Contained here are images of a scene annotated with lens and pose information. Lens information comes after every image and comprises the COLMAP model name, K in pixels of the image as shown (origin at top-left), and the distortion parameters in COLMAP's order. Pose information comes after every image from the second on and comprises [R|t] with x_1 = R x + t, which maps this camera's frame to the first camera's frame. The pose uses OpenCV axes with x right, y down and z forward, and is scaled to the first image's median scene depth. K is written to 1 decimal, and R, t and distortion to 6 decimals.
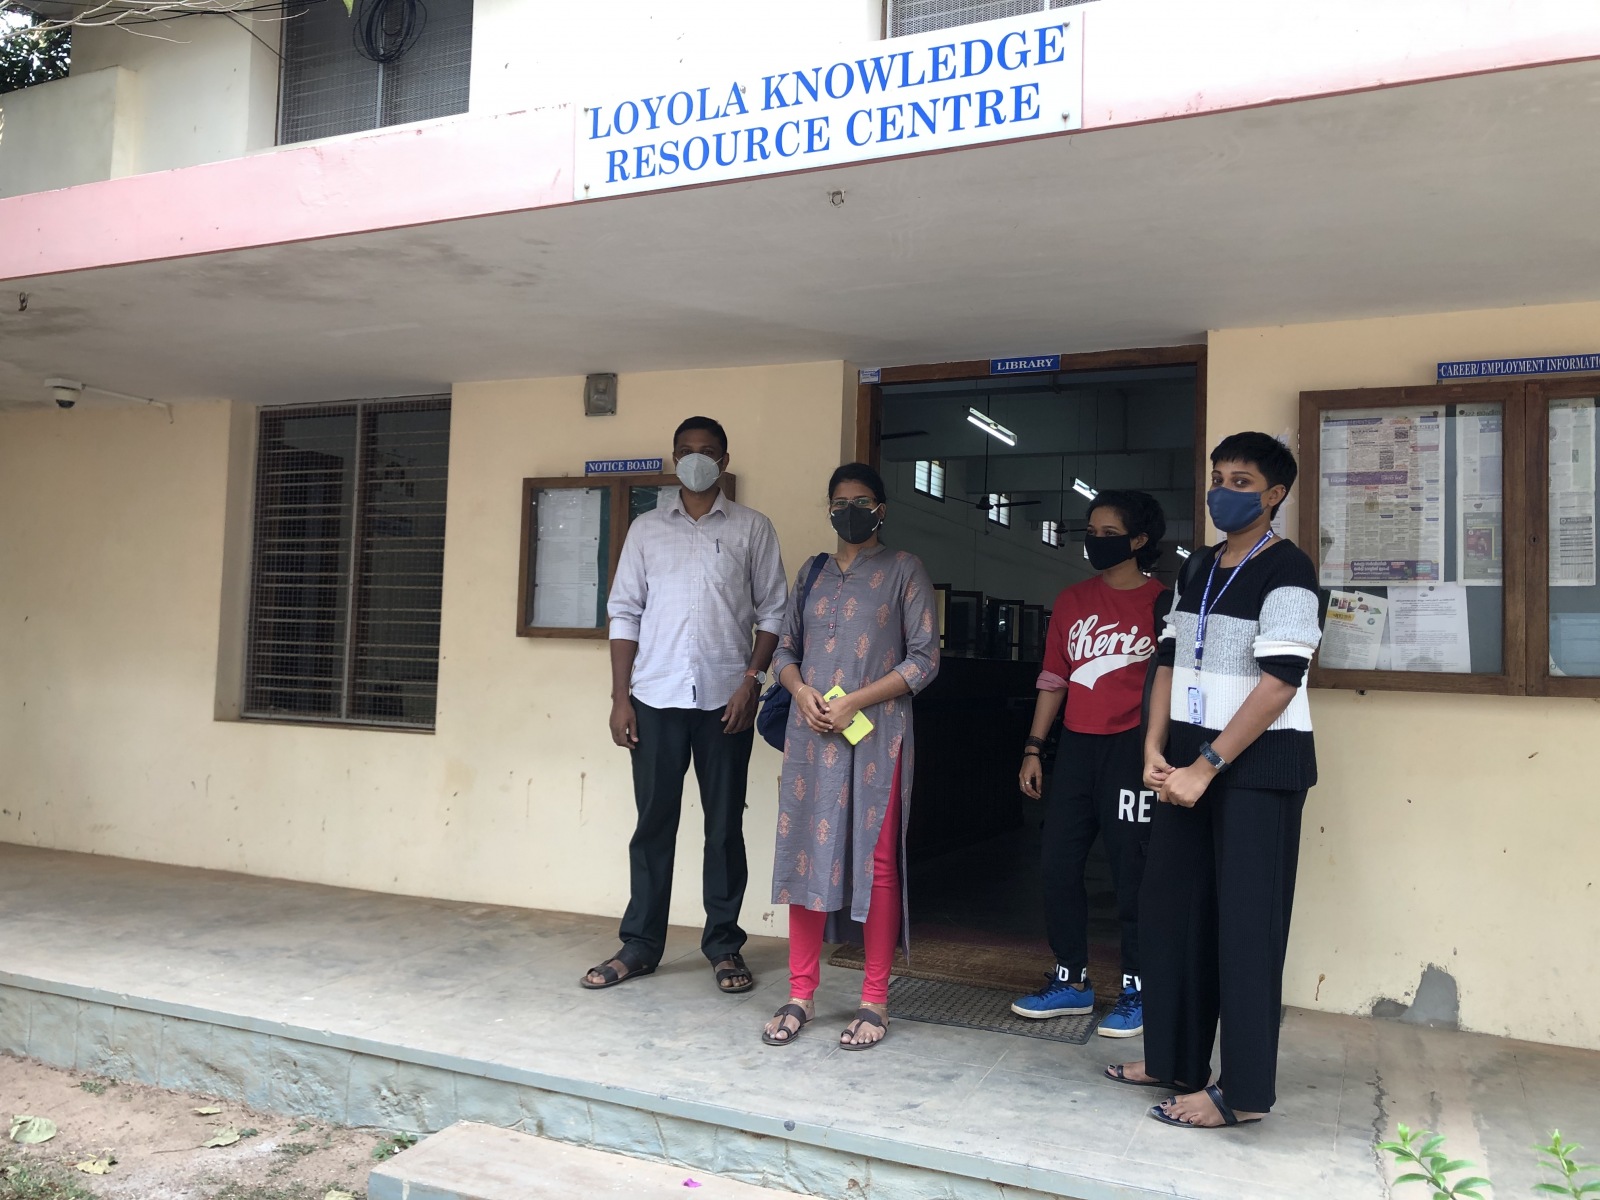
lens RADIAL K [[1314.9, 0, 799.7], [0, 1314.9, 585.8], [0, 0, 1]] dist [0.034225, -0.039904]
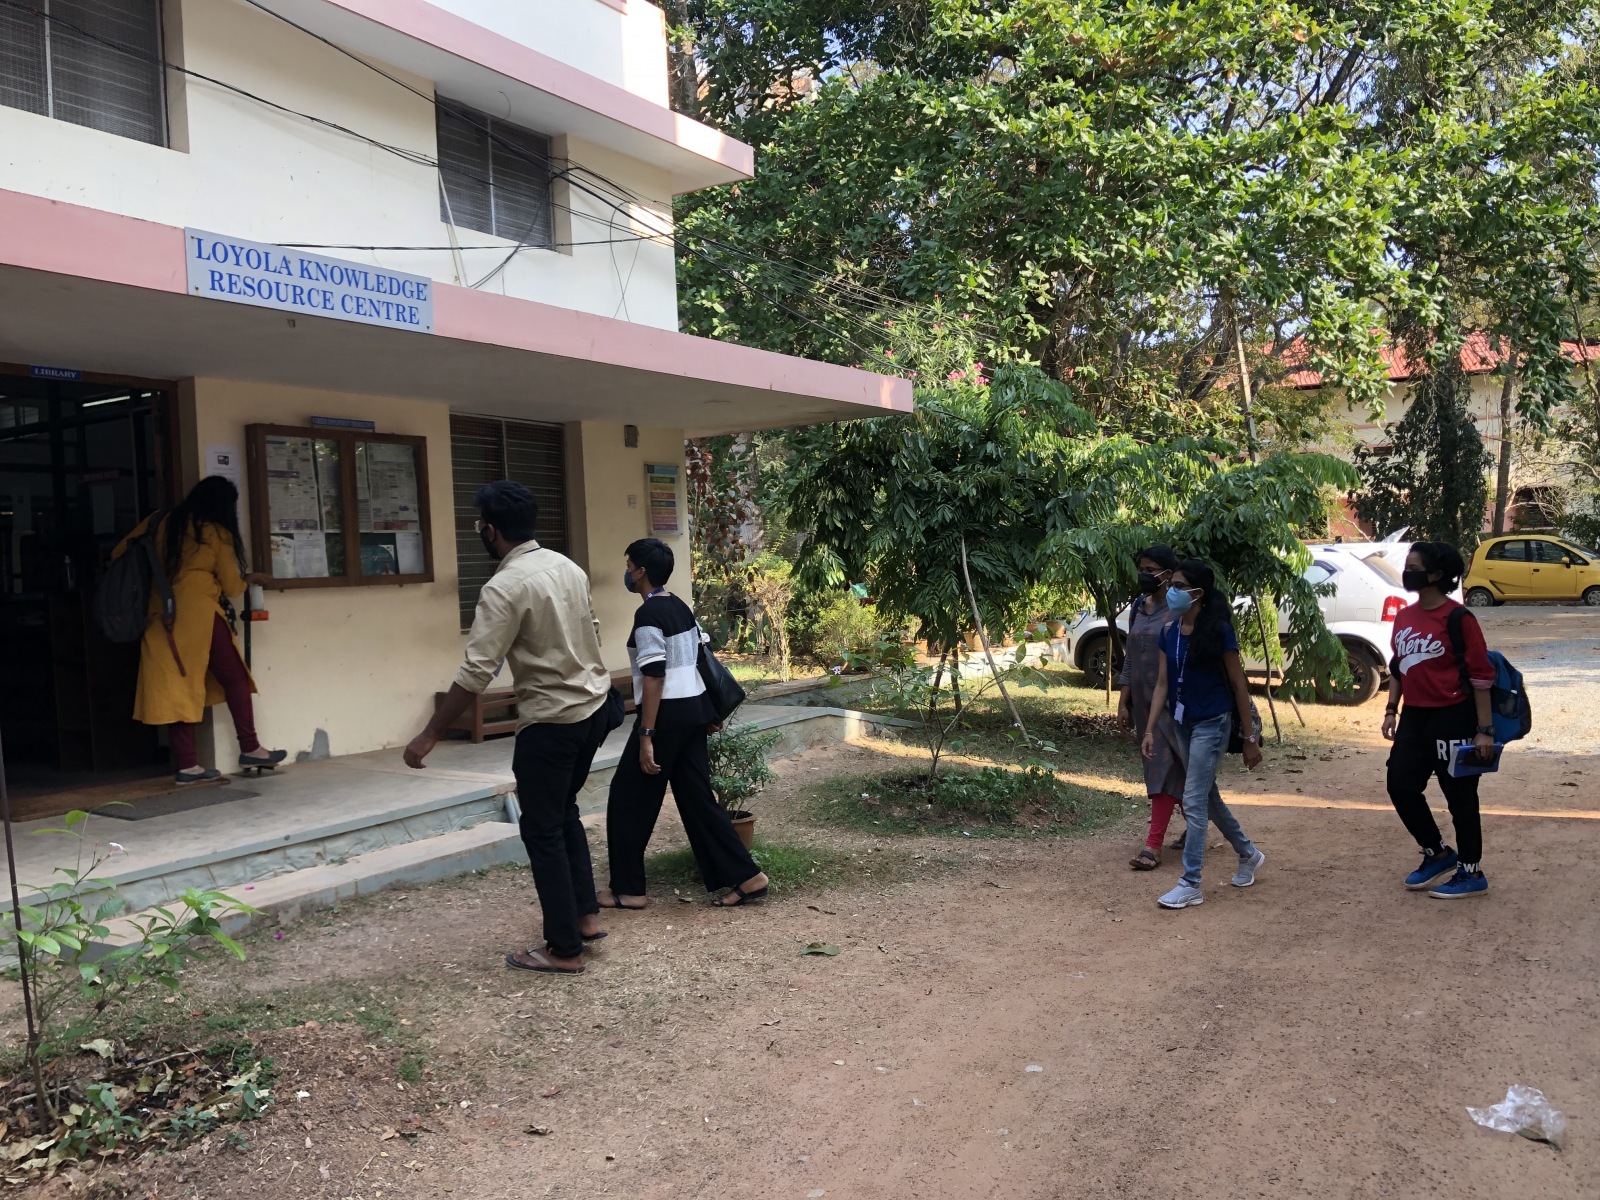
lens RADIAL K [[1314.9, 0, 798.2], [0, 1314.9, 601.0], [0, 0, 1]] dist [0.034225, -0.039904]
pose [[0.118156, -0.062956, 0.990997, -1.719053], [-0.004858, 0.997940, 0.063976, -0.034443], [-0.992983, -0.012374, 0.117606, 0.097809]]
